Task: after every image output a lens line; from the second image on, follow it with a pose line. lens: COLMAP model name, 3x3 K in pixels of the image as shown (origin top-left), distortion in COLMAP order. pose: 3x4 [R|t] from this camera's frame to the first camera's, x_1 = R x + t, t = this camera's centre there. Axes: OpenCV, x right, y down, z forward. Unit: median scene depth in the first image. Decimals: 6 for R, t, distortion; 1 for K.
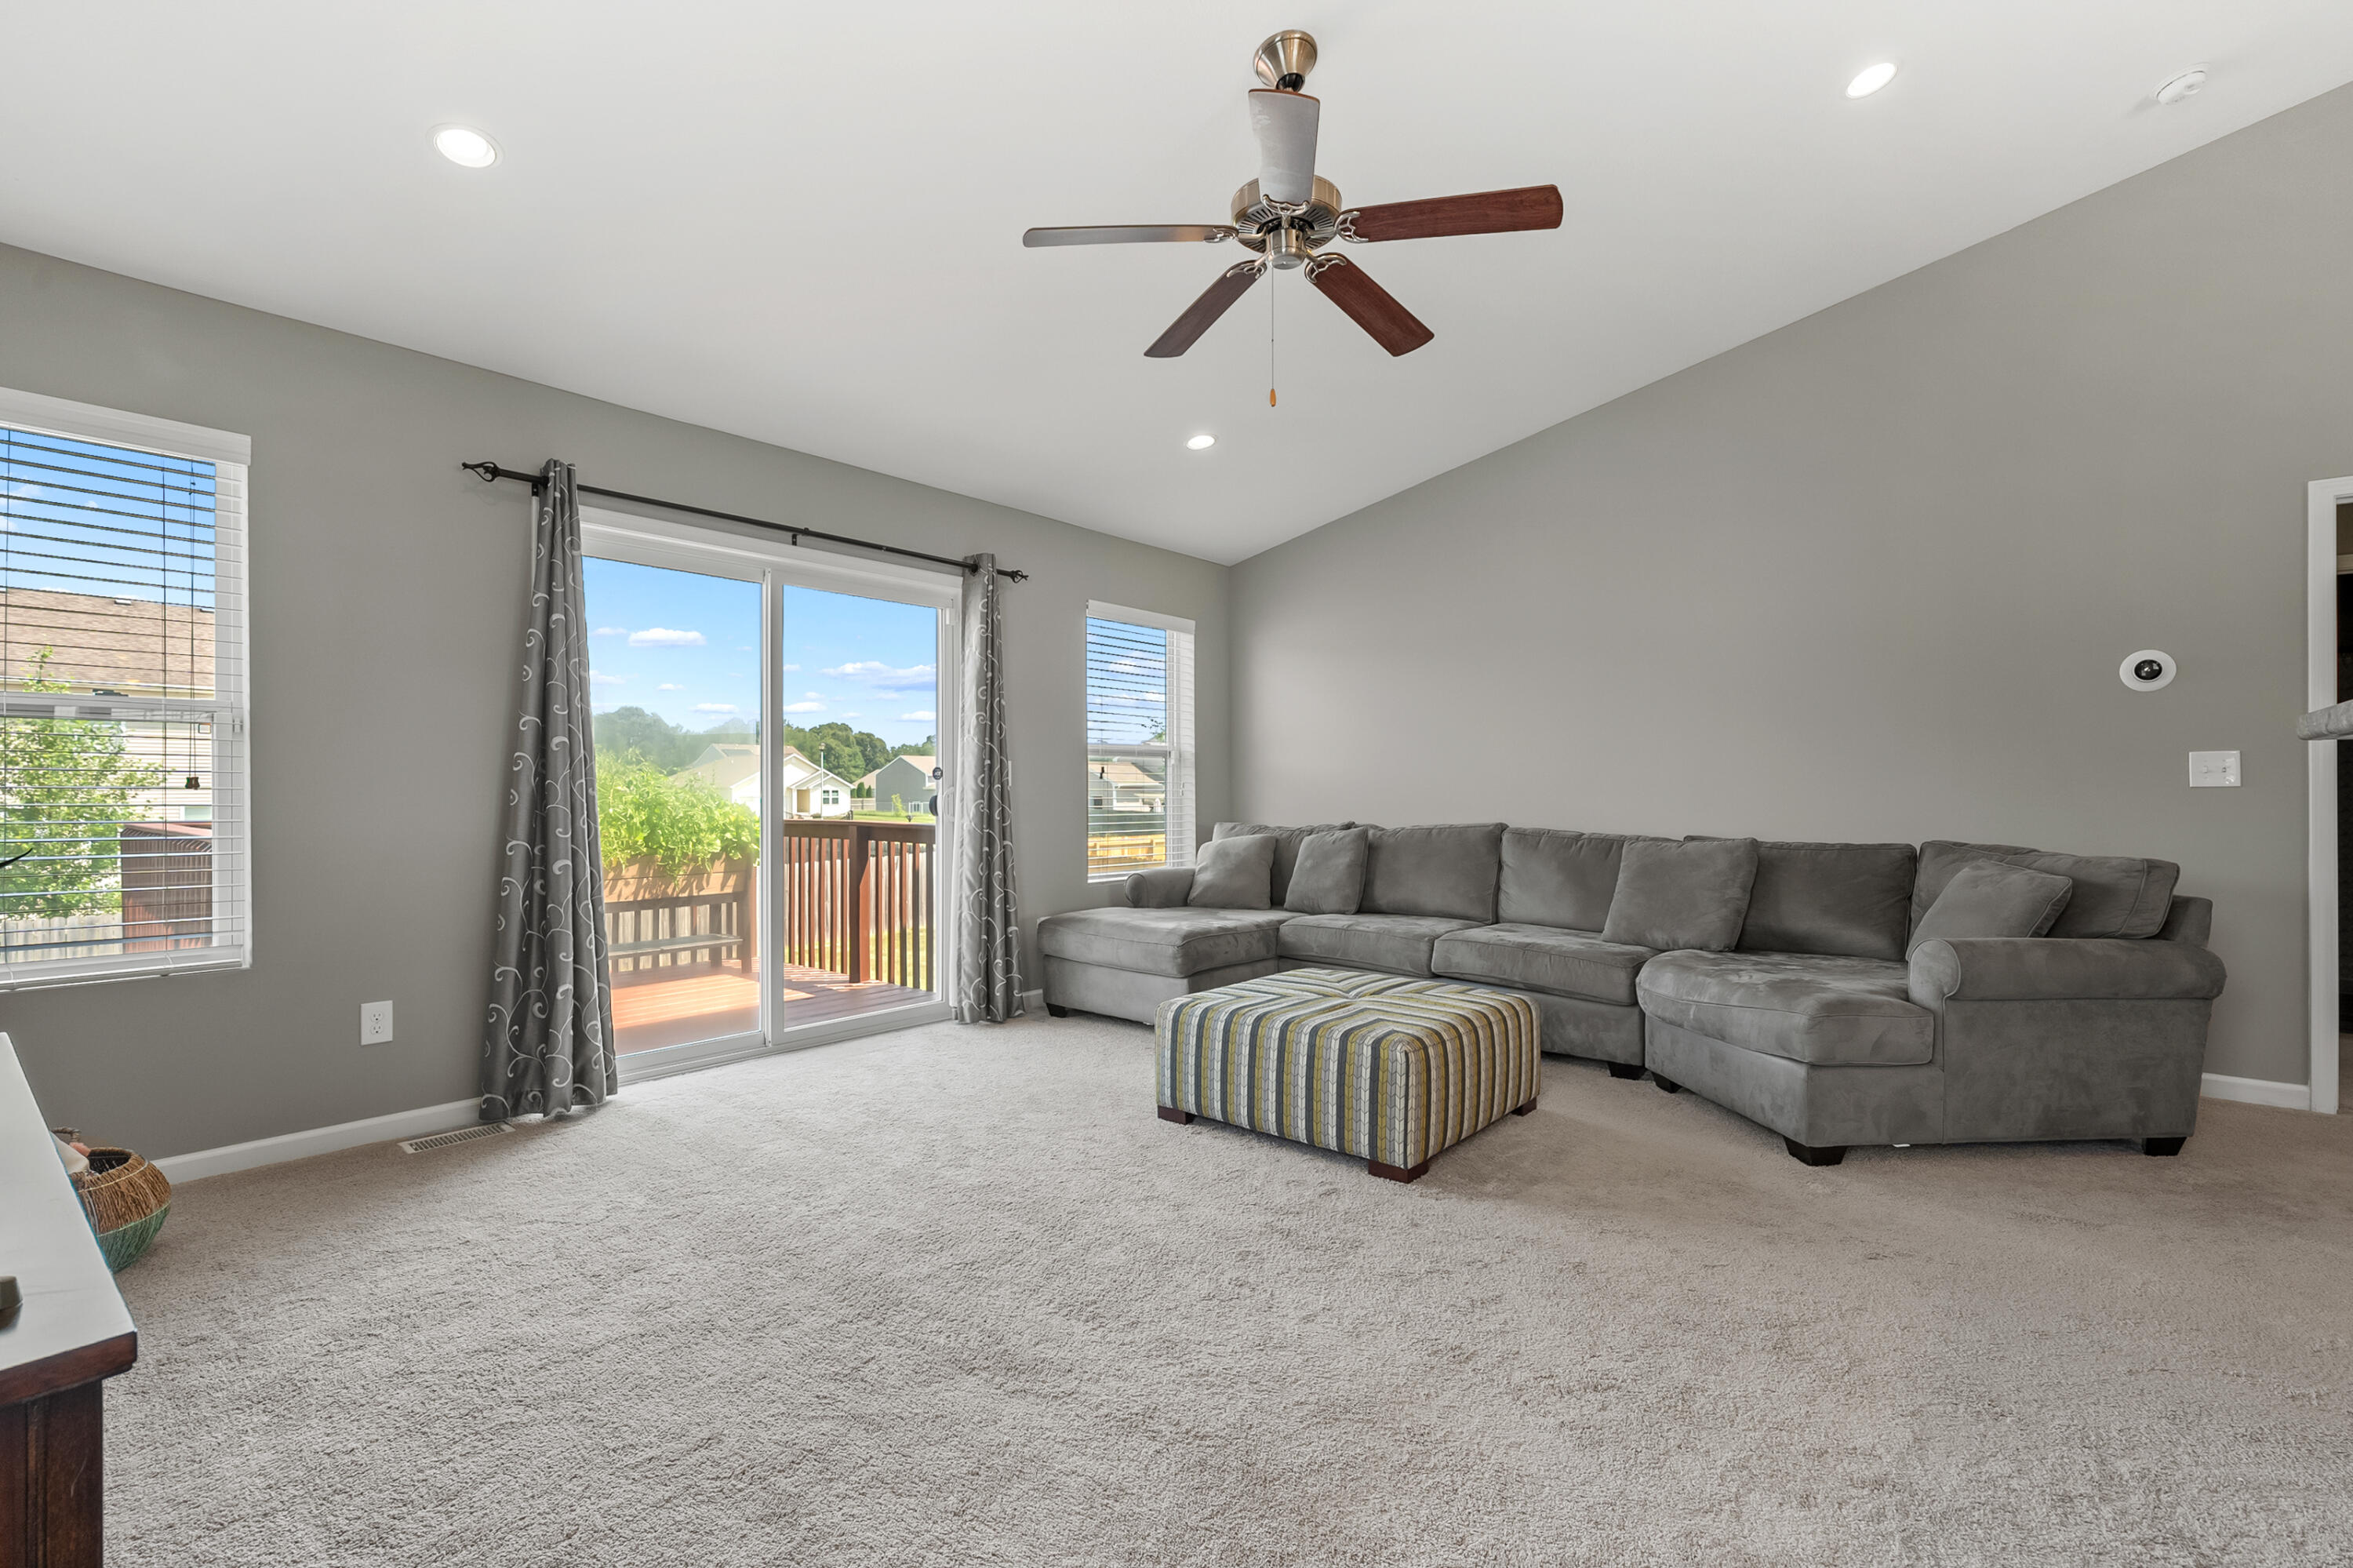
lens RADIAL K [[1053.0, 0, 1161.0], [0, 1053.0, 783.3], [0, 0, 1]] dist [-0.004538, 0.000438]
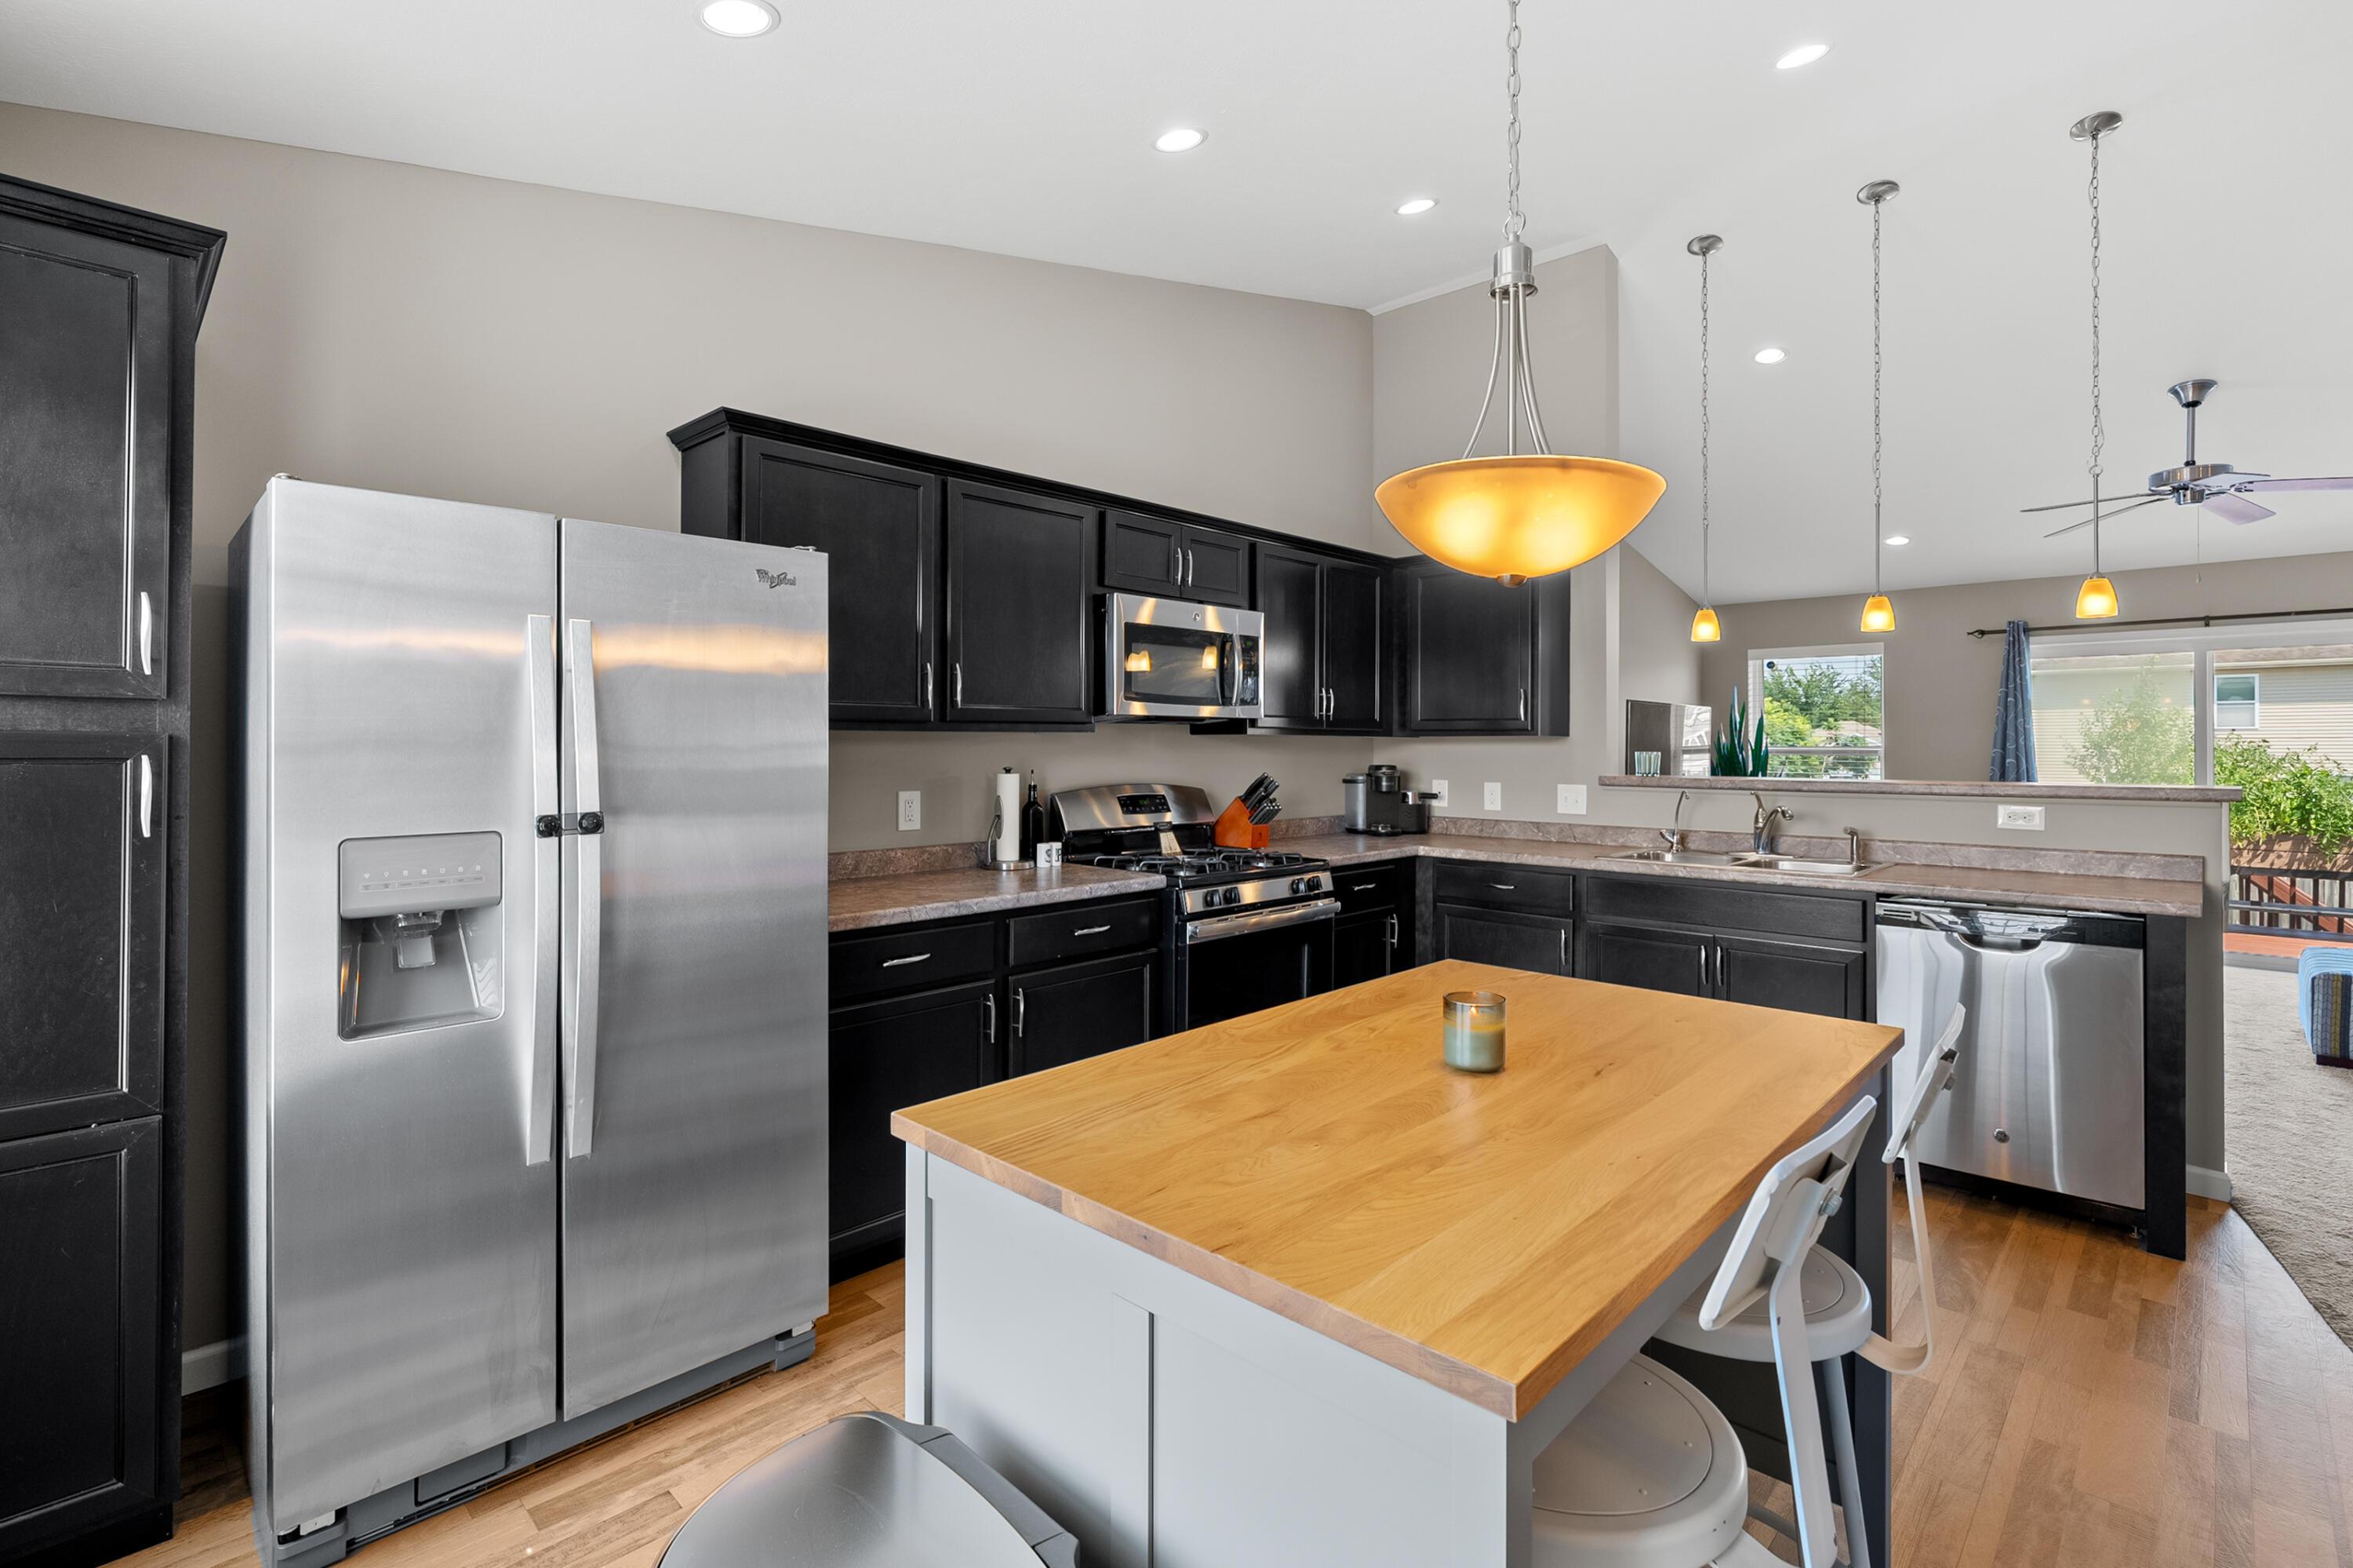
lens RADIAL K [[1053.0, 0, 1196.1], [0, 1053.0, 733.4], [0, 0, 1]] dist [-0.004538, 0.000438]
pose [[-0.054822, -0.008998, -0.998456, 1.223535], [0.001173, 0.999958, -0.009076, -0.062304], [0.998495, -0.001669, -0.054809, -0.358791]]
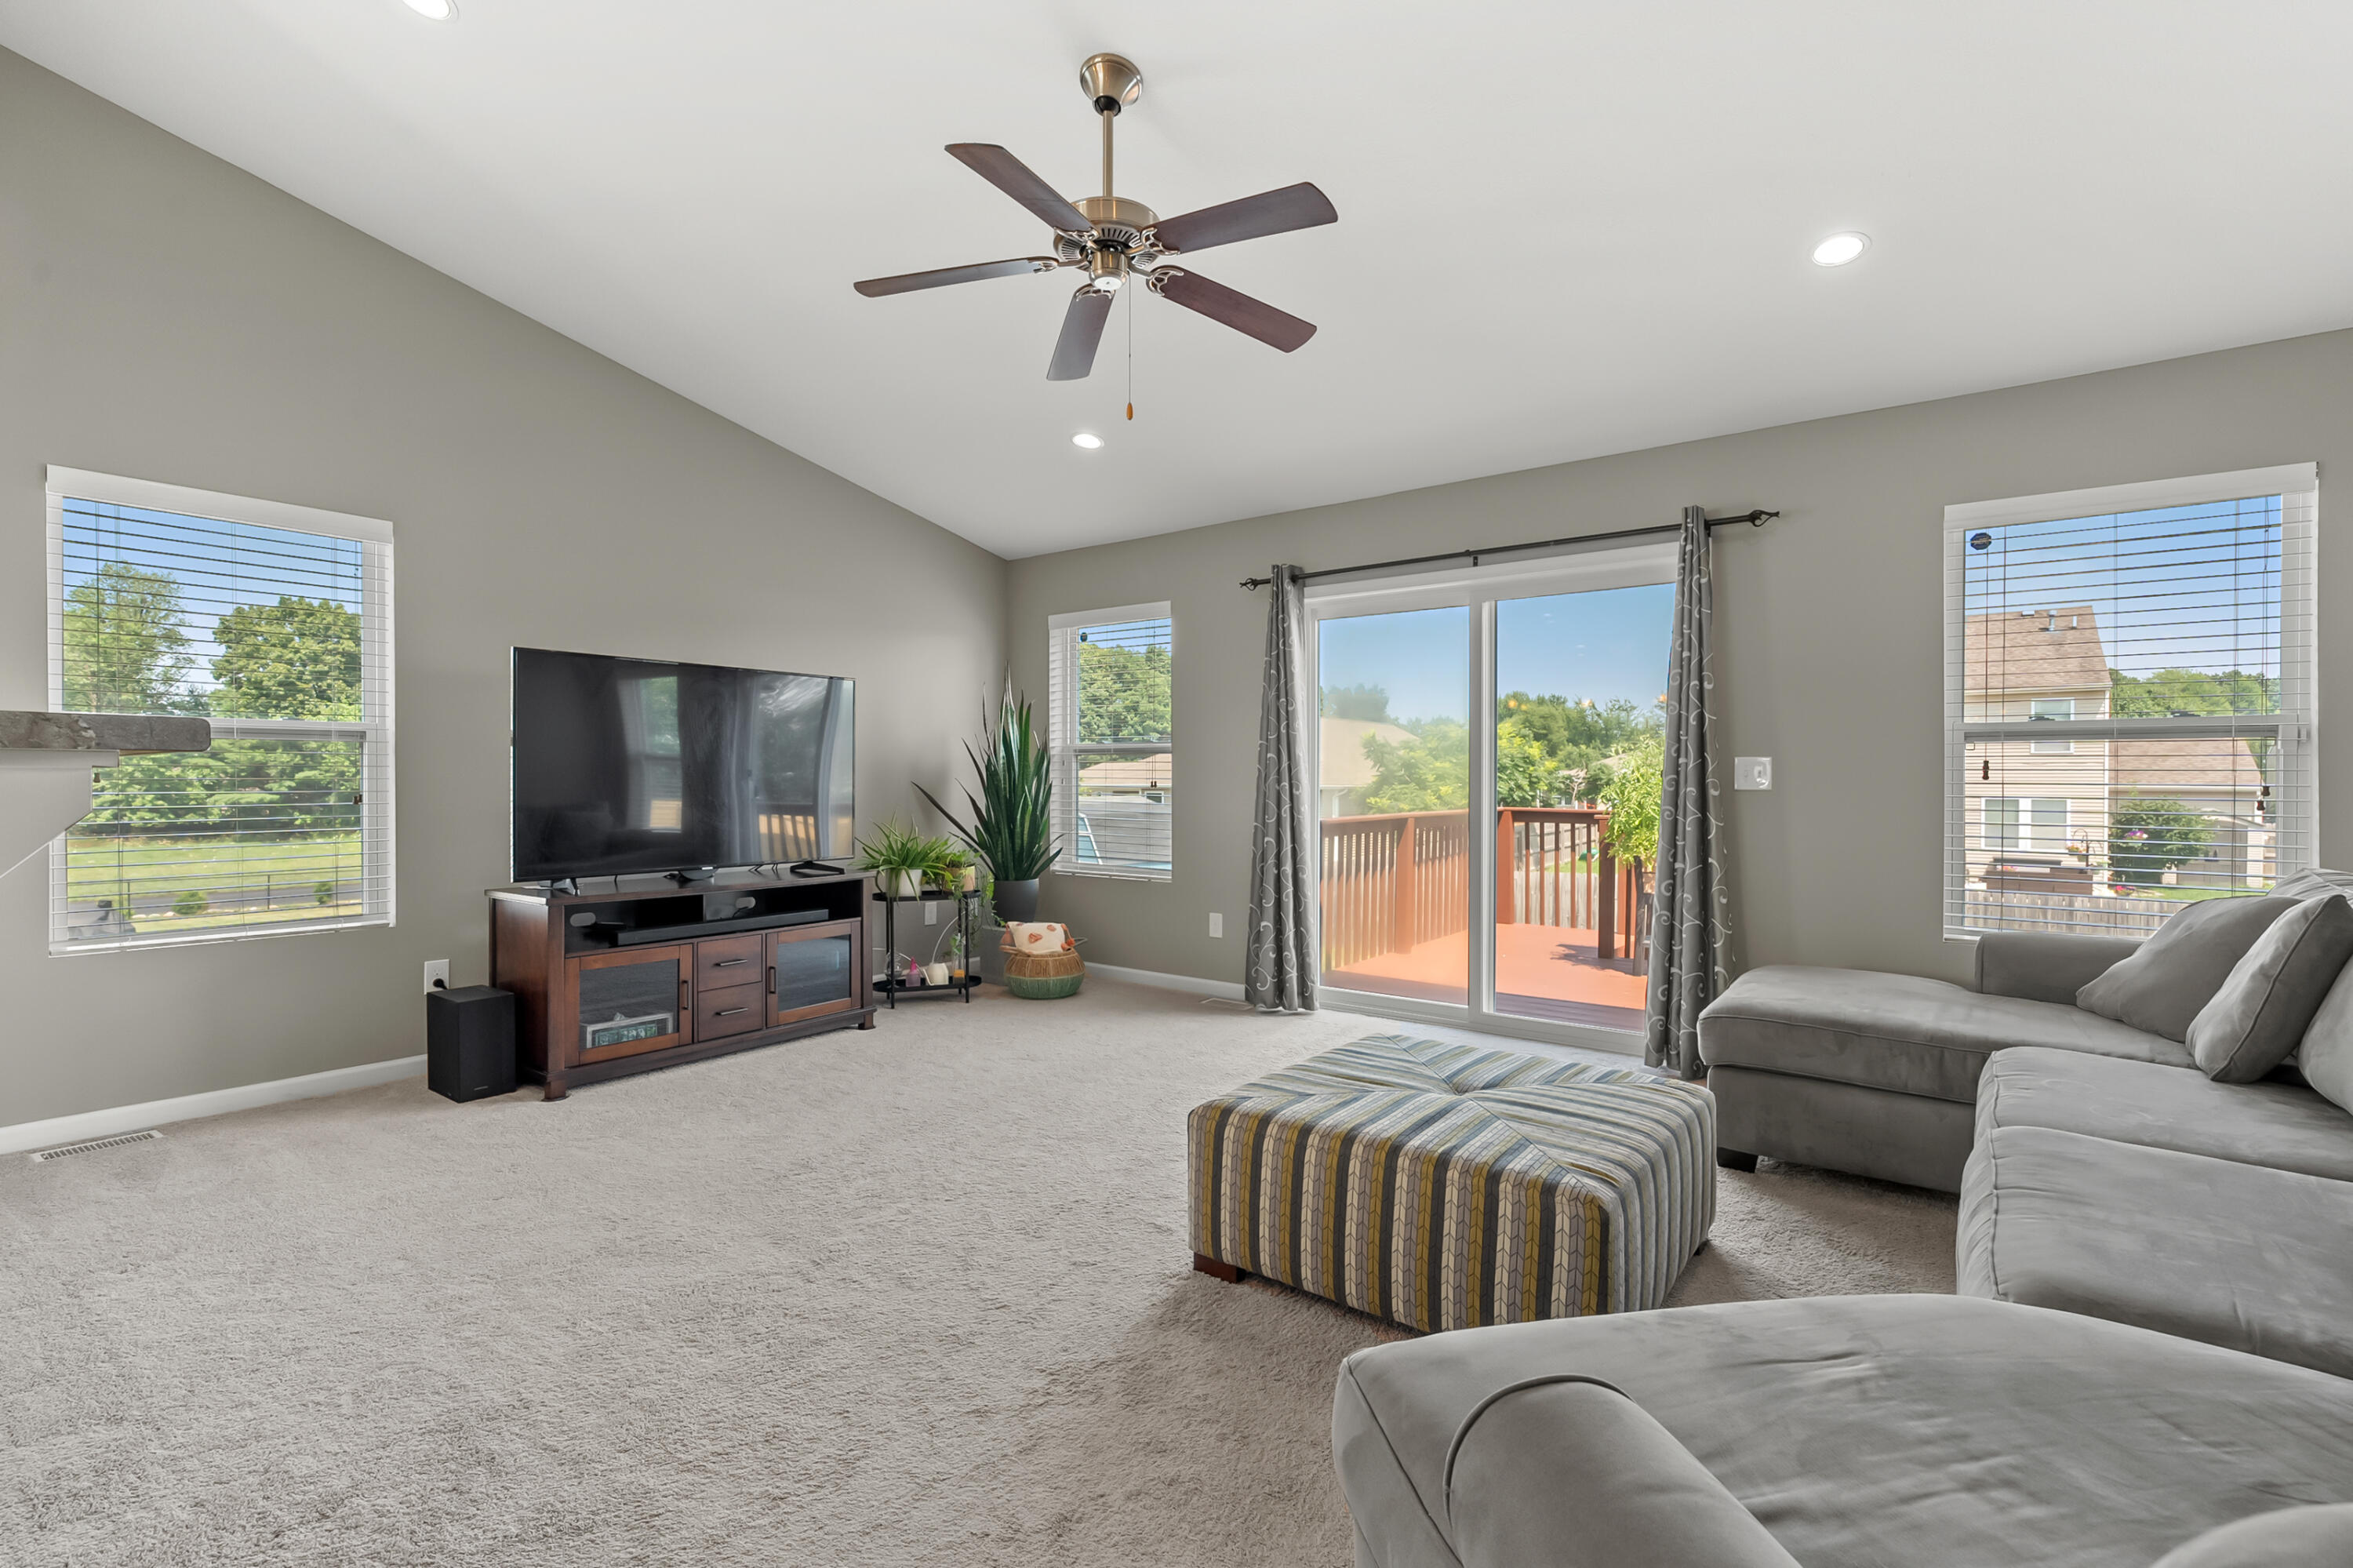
lens RADIAL K [[1053.0, 0, 1181.7], [0, 1053.0, 786.3], [0, 0, 1]] dist [-0.004538, 0.000438]
pose [[0.070509, 0.009824, -0.997463, 0.713048], [0.000560, 0.999951, 0.009888, -0.010378], [0.997511, -0.001256, 0.070500, 0.621242]]
